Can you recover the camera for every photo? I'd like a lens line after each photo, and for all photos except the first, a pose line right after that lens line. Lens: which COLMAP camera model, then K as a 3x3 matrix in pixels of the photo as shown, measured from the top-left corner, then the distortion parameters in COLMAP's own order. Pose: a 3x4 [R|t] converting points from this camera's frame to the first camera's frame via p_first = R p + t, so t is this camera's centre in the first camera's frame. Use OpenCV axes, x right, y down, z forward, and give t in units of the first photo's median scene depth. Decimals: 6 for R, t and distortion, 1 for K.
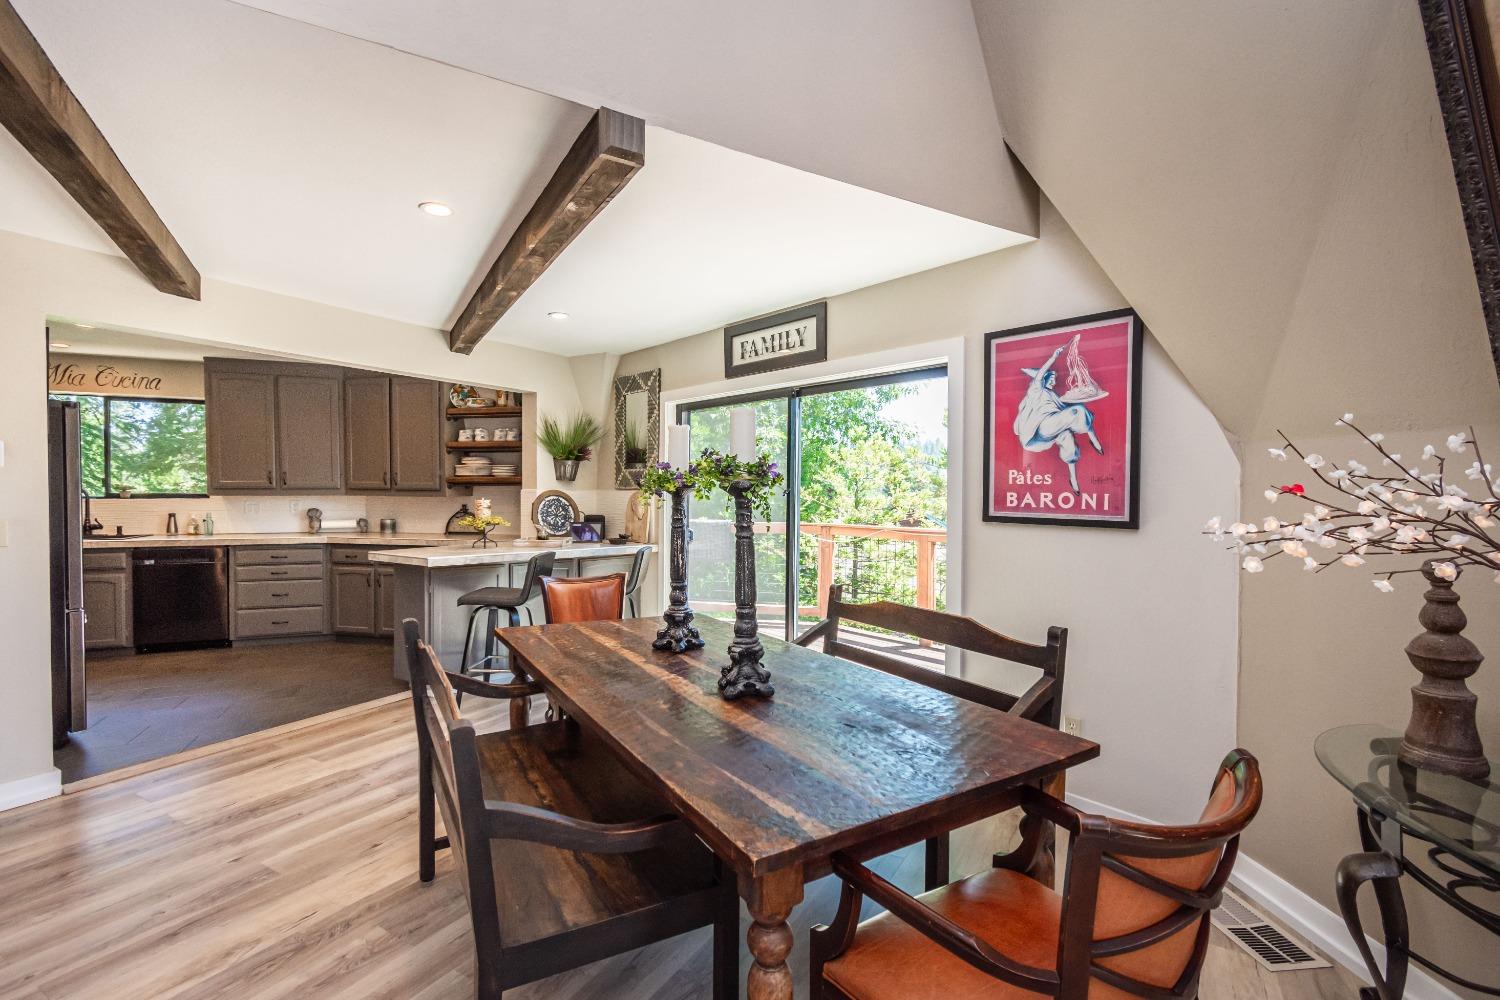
lens RADIAL K [[673.8, 0, 749.2], [0, 673.8, 500.0], [0, 0, 1]] dist [0.008912, -0.000570]
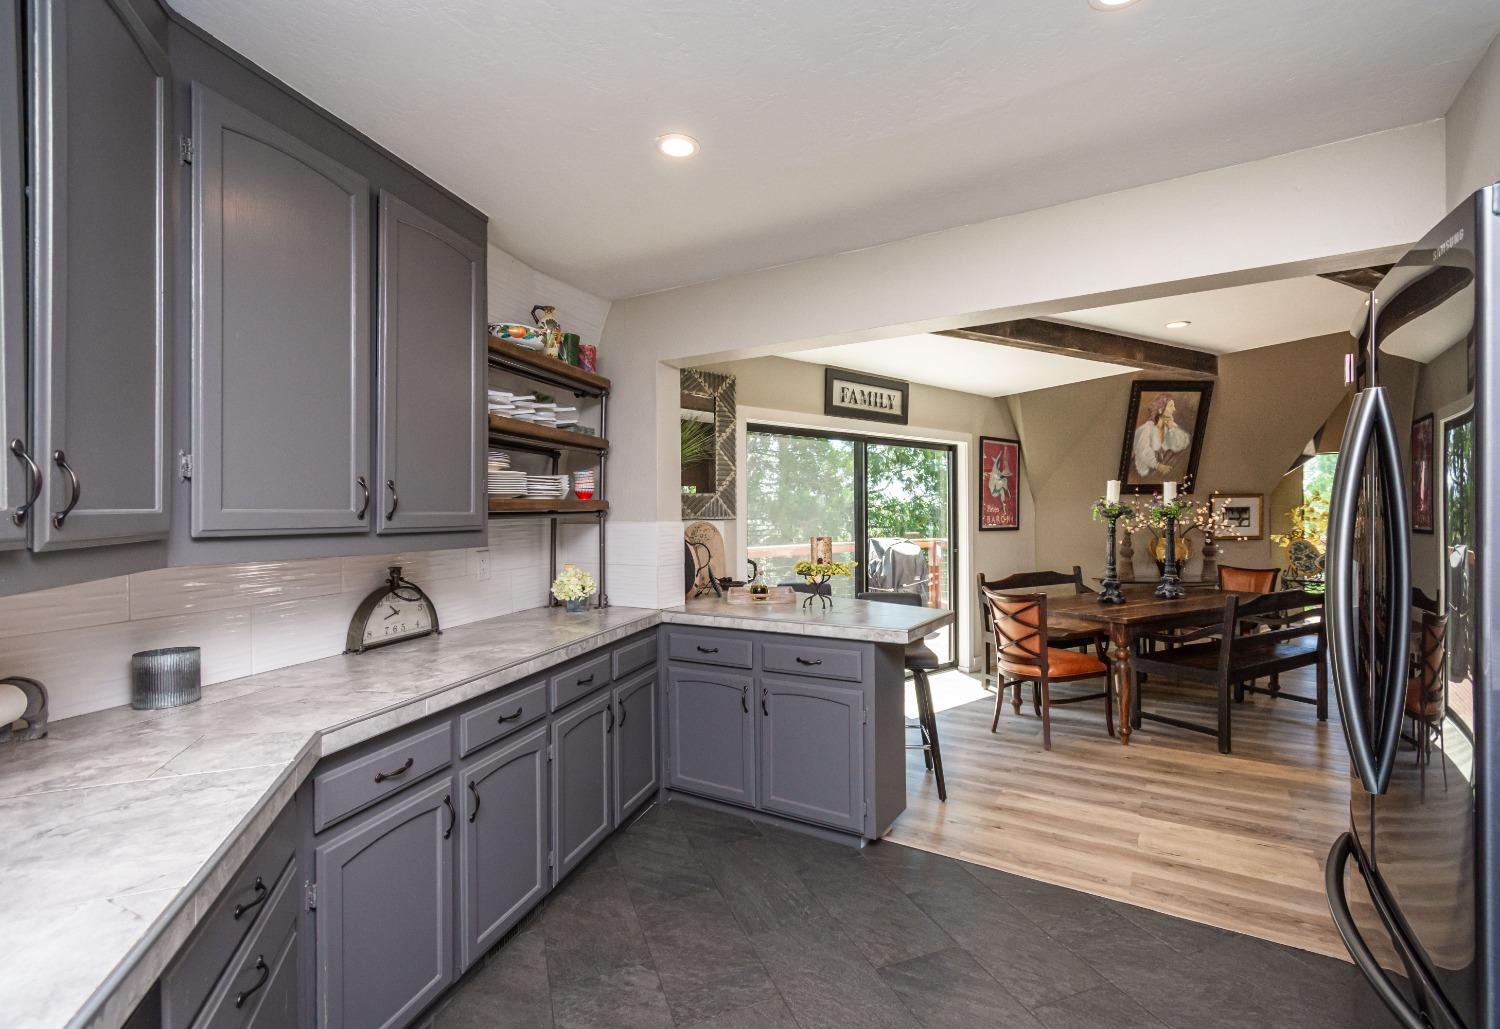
lens RADIAL K [[702.8, 0, 749.1], [0, 702.8, 510.7], [0, 0, 1]] dist [0.002388, -0.000673]
pose [[0.024246, -0.005252, 0.999692, -1.259640], [0.019925, 0.999790, 0.004769, -0.037052], [-0.999507, 0.019803, 0.024346, 1.192933]]
